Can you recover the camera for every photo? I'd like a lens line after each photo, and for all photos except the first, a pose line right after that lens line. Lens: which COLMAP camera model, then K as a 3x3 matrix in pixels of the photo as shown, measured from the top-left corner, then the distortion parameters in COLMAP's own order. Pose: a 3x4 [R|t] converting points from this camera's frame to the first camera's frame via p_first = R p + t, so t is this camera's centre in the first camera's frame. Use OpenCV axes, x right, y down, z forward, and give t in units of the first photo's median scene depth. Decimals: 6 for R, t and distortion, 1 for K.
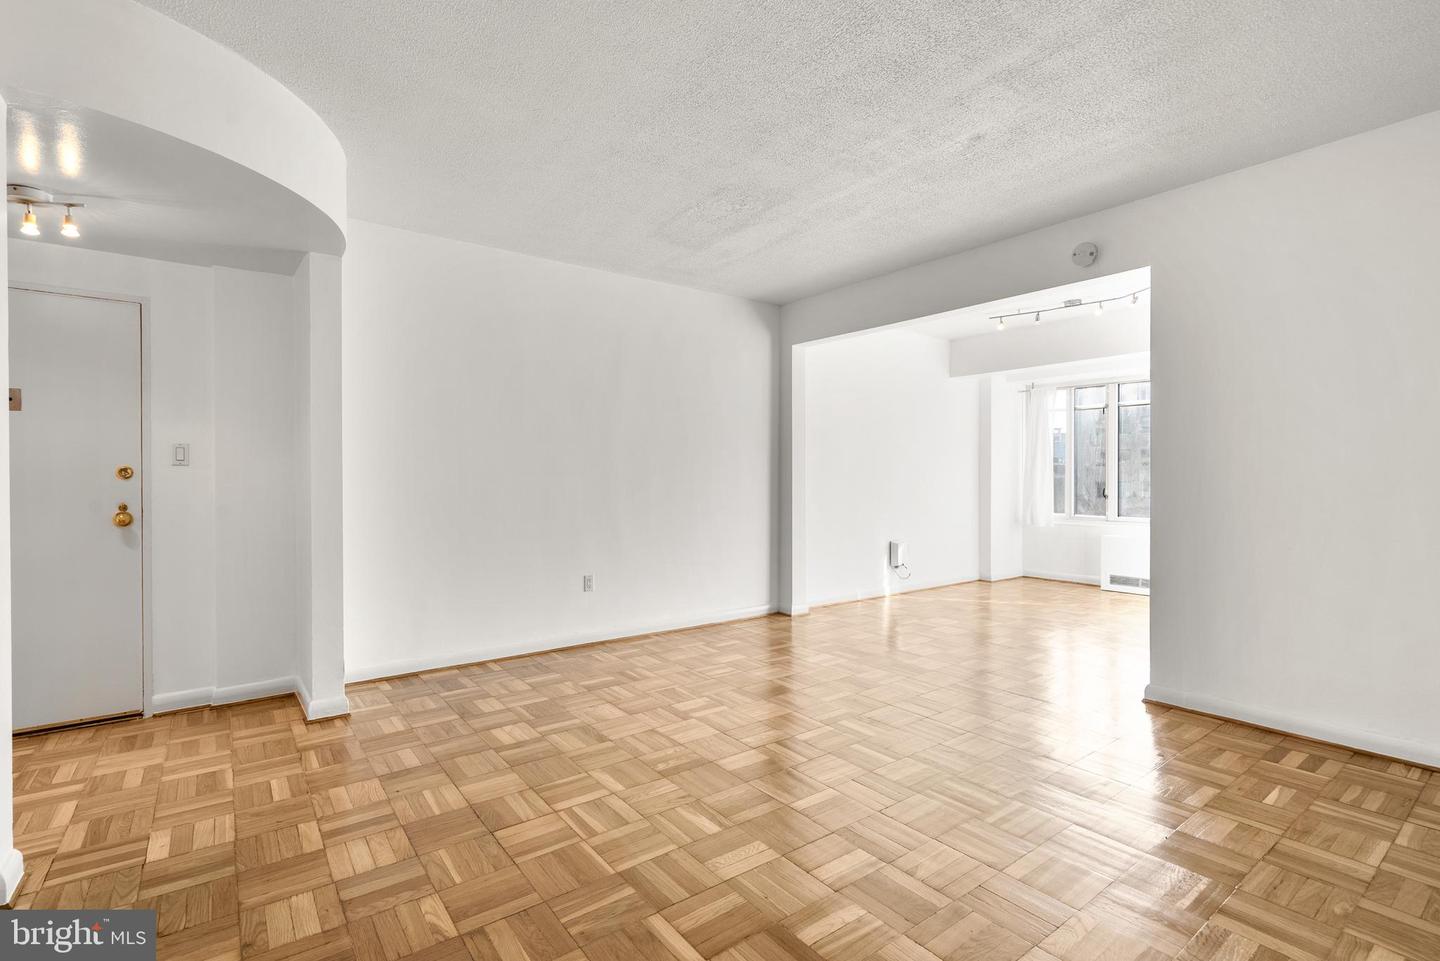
lens RADIAL K [[671.0, 0, 729.6], [0, 671.0, 479.4], [0, 0, 1]] dist [-0.005737, 0.004192]
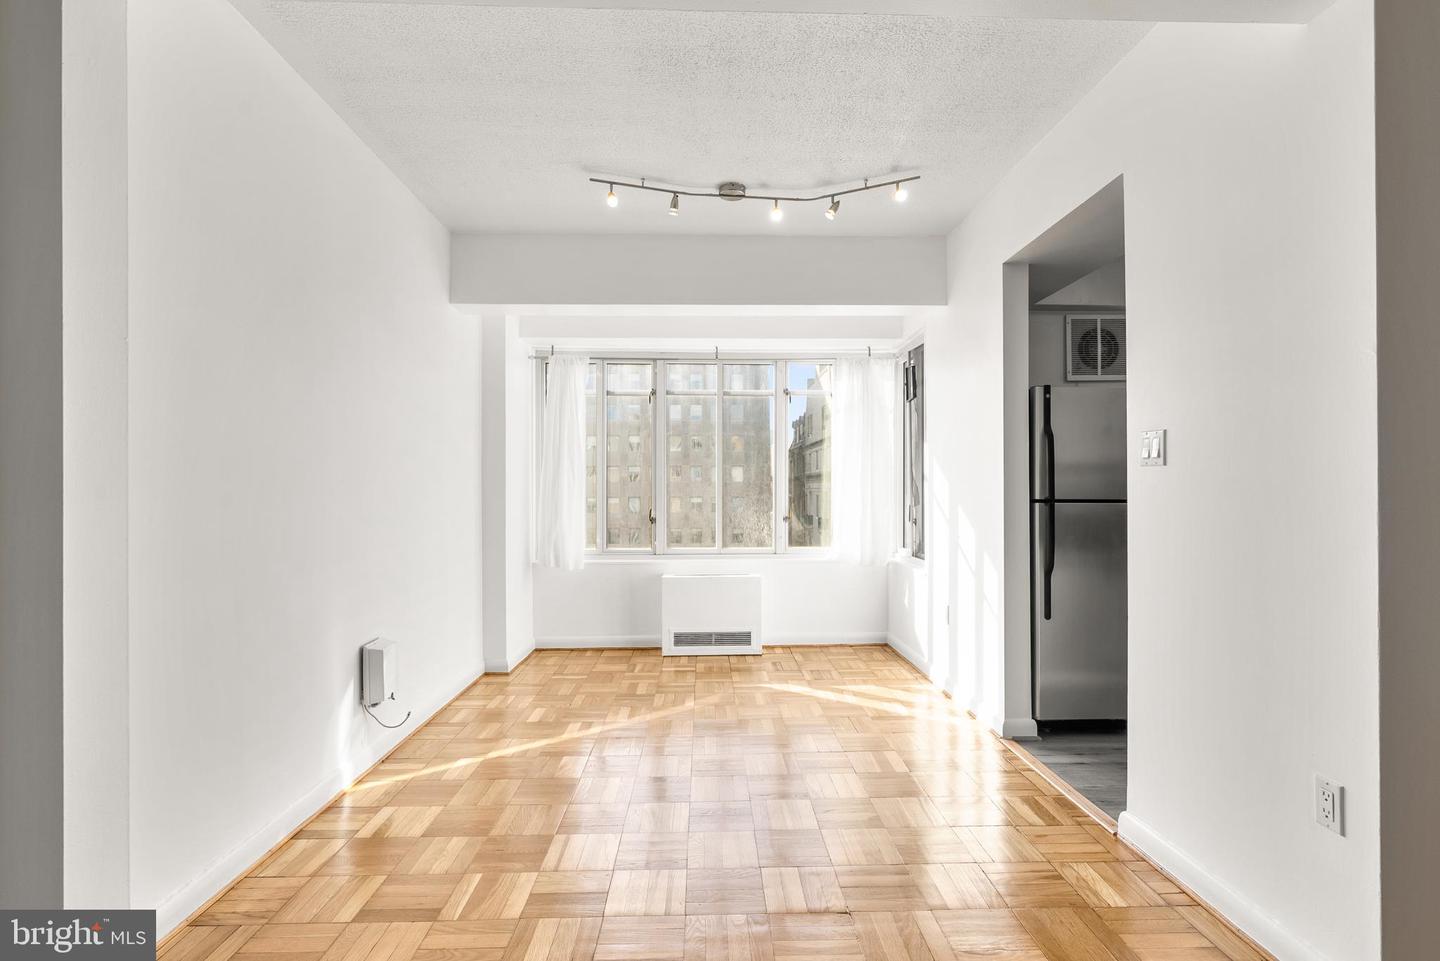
lens RADIAL K [[671.0, 0, 734.2], [0, 671.0, 488.2], [0, 0, 1]] dist [-0.005737, 0.004192]
pose [[0.570774, 0.002784, 0.821102, 0.055785], [0.005480, 0.999959, -0.007200, -0.004697], [-0.821089, 0.008609, 0.570735, 1.065377]]
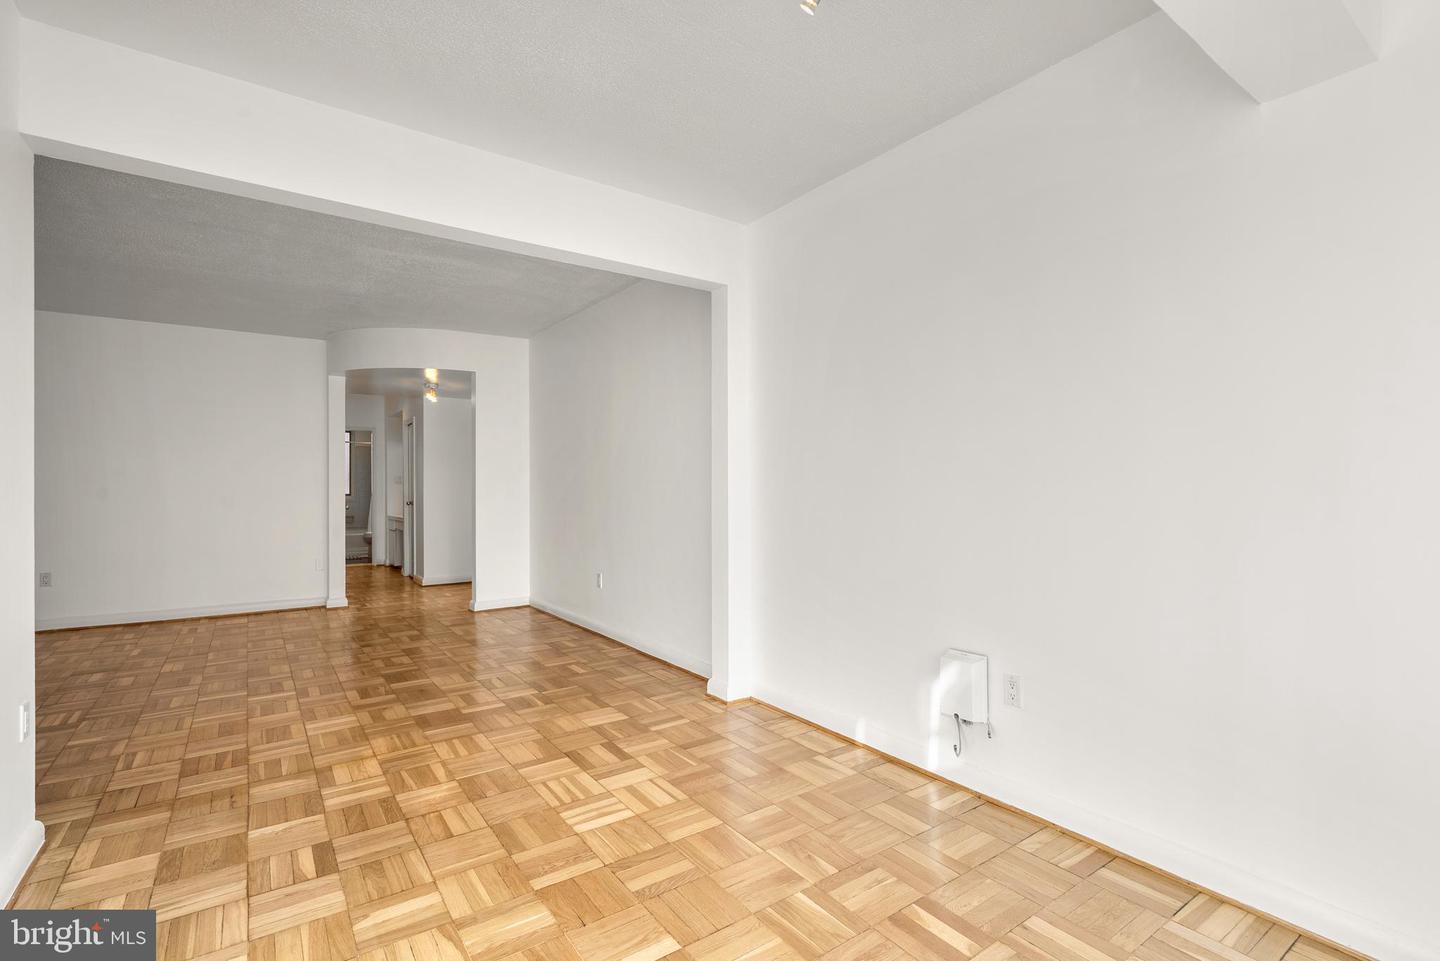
lens RADIAL K [[671.0, 0, 720.3], [0, 671.0, 482.3], [0, 0, 1]] dist [-0.005737, 0.004192]
pose [[-0.042856, -0.003034, -0.999077, 1.209178], [-0.000256, 0.999995, -0.003025, -0.010947], [0.999081, 0.000126, -0.042857, 1.645687]]
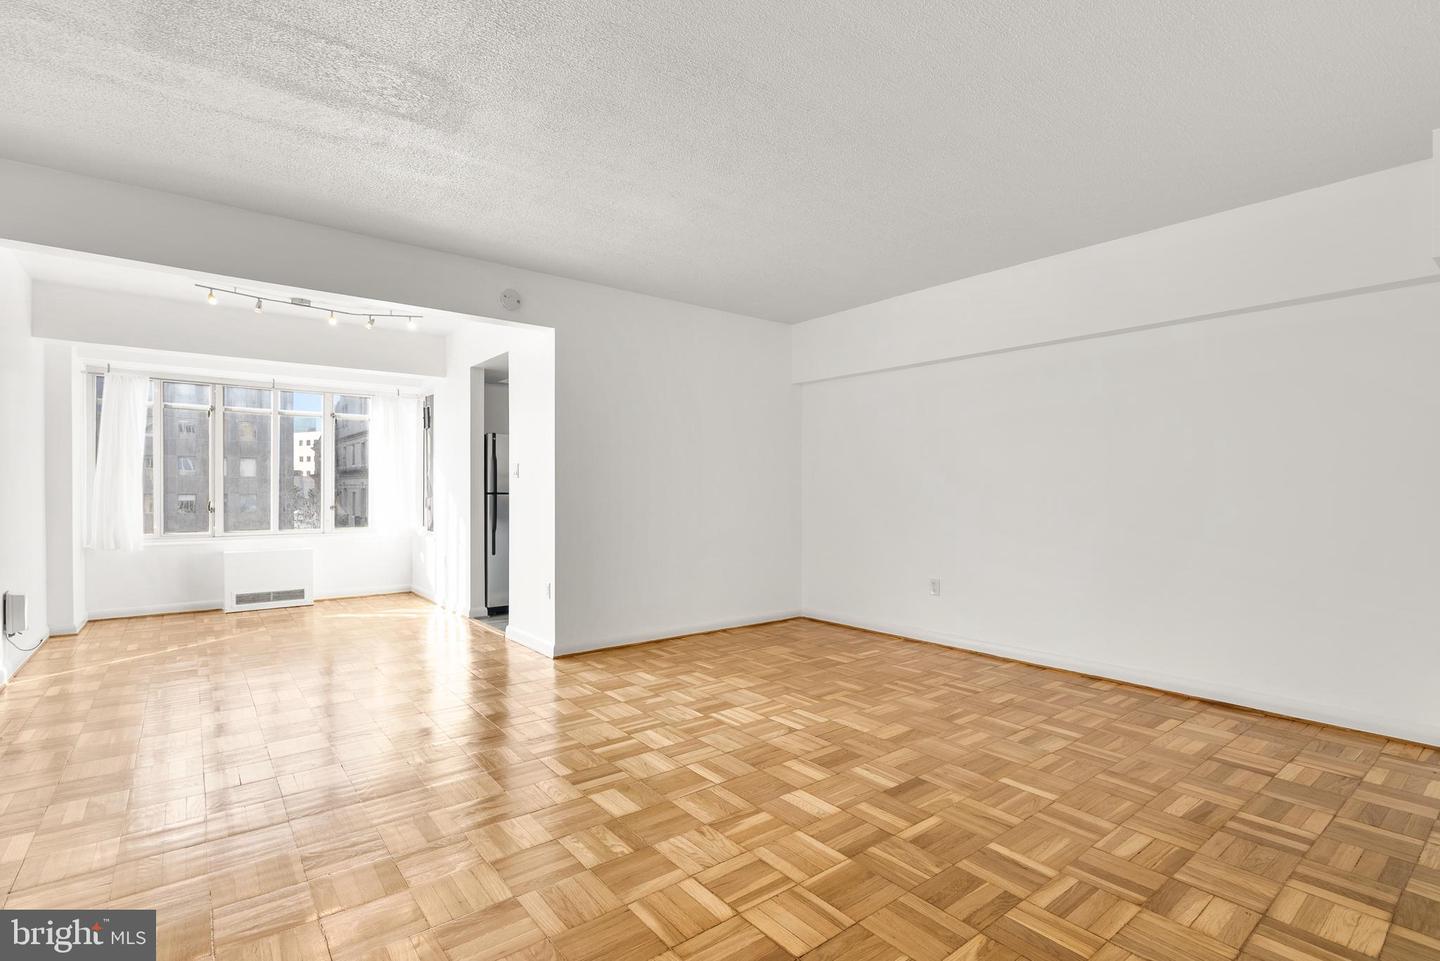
lens RADIAL K [[671.0, 0, 716.2], [0, 671.0, 493.8], [0, 0, 1]] dist [-0.005737, 0.004192]
pose [[-0.011193, -0.006576, 0.999916, -0.689577], [0.001276, 0.999977, 0.006590, -0.001108], [-0.999937, 0.001350, -0.011184, 0.685680]]
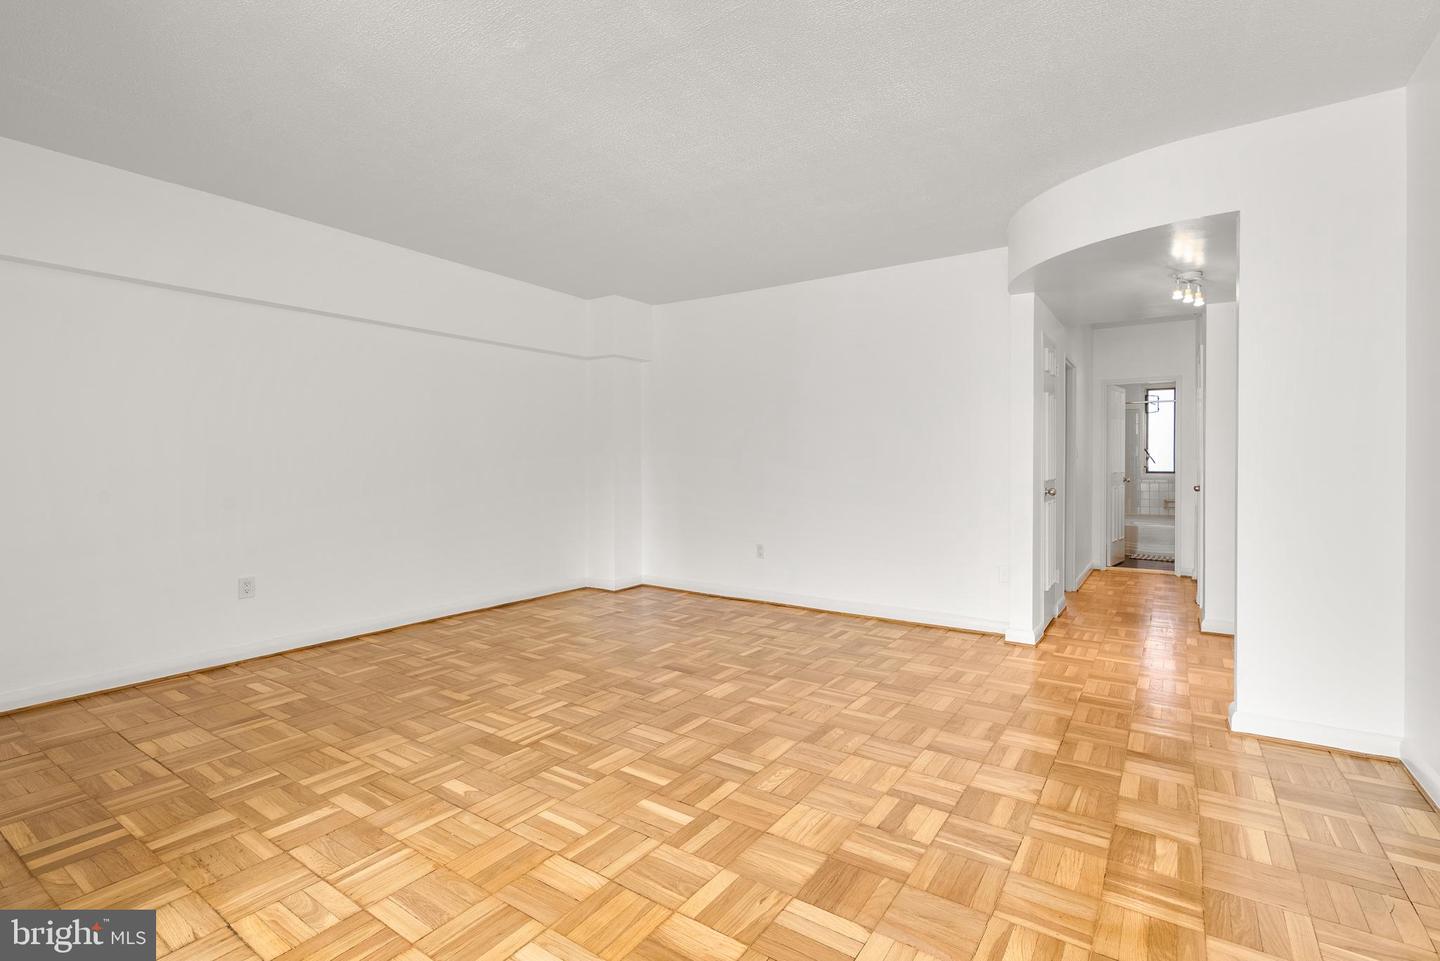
lens RADIAL K [[671.0, 0, 724.0], [0, 671.0, 470.5], [0, 0, 1]] dist [-0.005737, 0.004192]
pose [[-0.951048, 0.006069, -0.308985, 0.309757], [0.000269, 0.999823, 0.018812, -0.008636], [0.309044, 0.017808, -0.950881, 1.501947]]
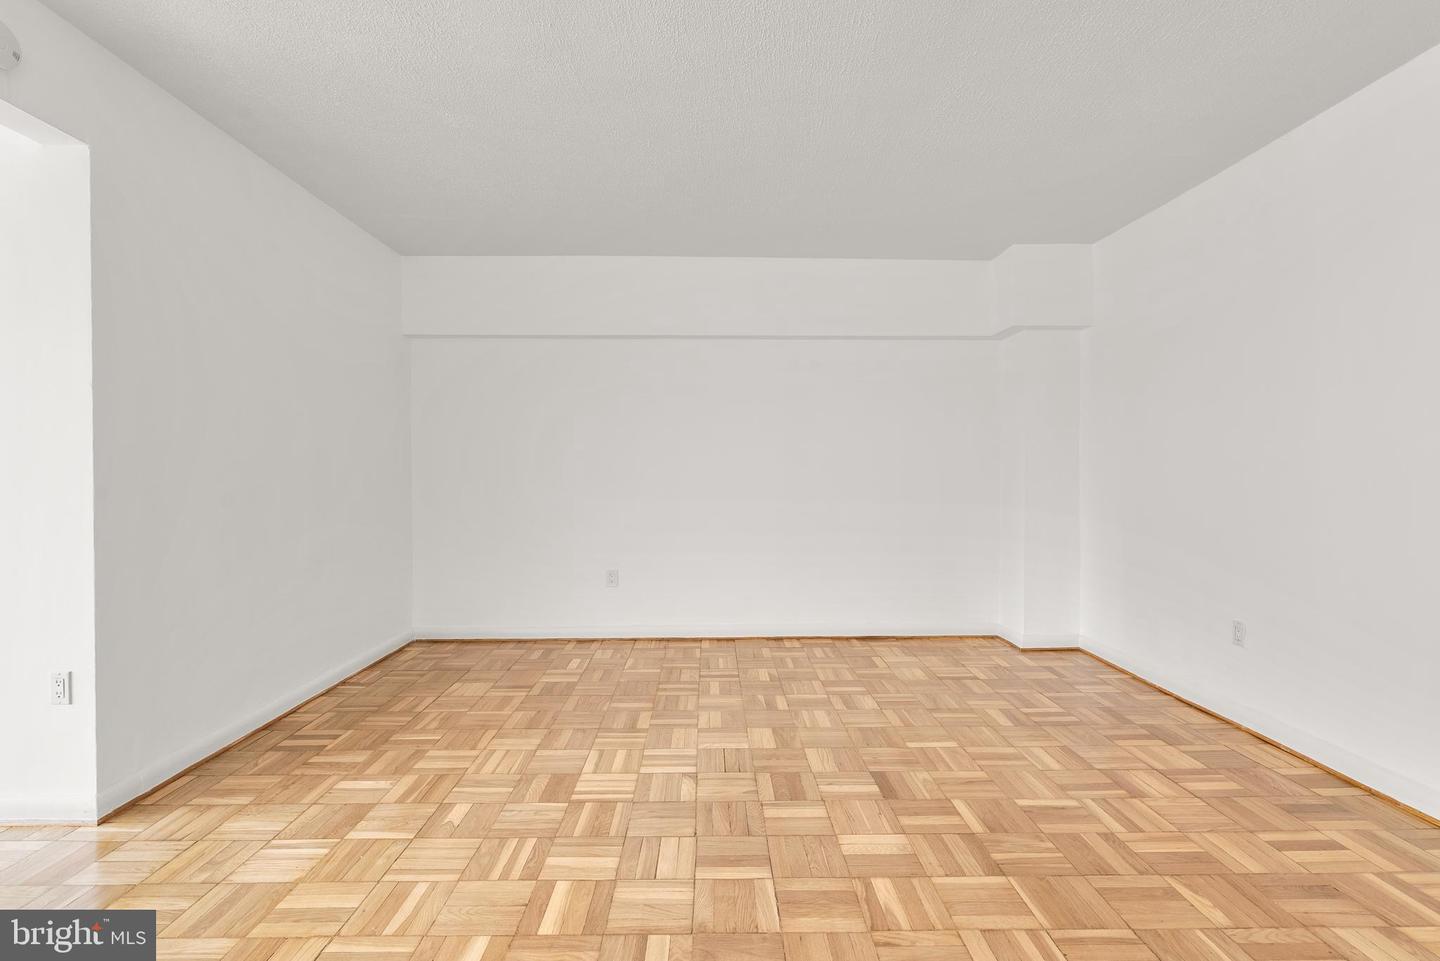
lens RADIAL K [[671.0, 0, 715.4], [0, 671.0, 469.2], [0, 0, 1]] dist [-0.005737, 0.004192]
pose [[-0.799591, 0.004294, 0.600530, -0.234569], [0.004206, 0.999990, -0.001551, -0.004208], [-0.600531, 0.001285, -0.799601, 1.140782]]
